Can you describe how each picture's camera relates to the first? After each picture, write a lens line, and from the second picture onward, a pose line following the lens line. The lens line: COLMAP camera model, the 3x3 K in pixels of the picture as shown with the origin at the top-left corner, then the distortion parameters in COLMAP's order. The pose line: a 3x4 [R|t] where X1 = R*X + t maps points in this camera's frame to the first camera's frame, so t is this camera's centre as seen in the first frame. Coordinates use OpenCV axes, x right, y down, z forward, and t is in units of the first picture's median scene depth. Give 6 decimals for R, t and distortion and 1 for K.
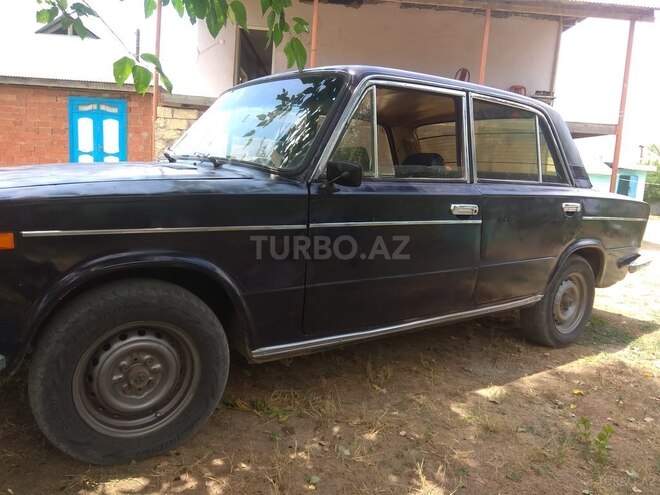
lens RADIAL K [[526.8, 0, 330.0], [0, 526.8, 247.5], [0, 0, 1]] dist [0.060487, -0.125522]
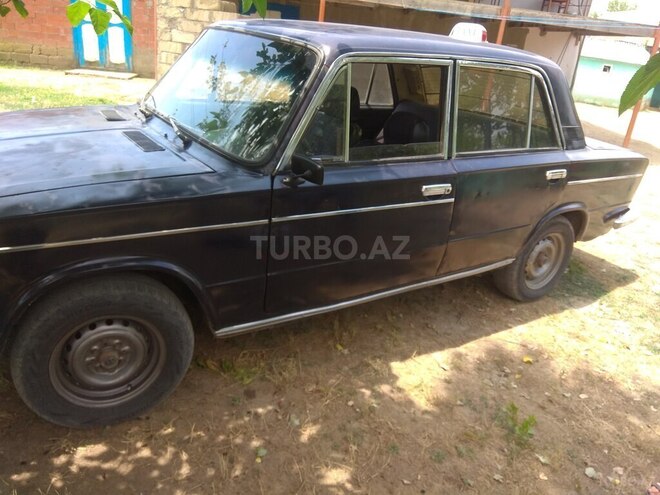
lens RADIAL K [[526.8, 0, 330.0], [0, 526.8, 247.5], [0, 0, 1]] dist [0.060487, -0.125522]
pose [[0.997810, 0.059428, -0.029033, 0.091804], [-0.050543, 0.968245, 0.244842, -0.209128], [0.042662, -0.242839, 0.969128, -0.008263]]
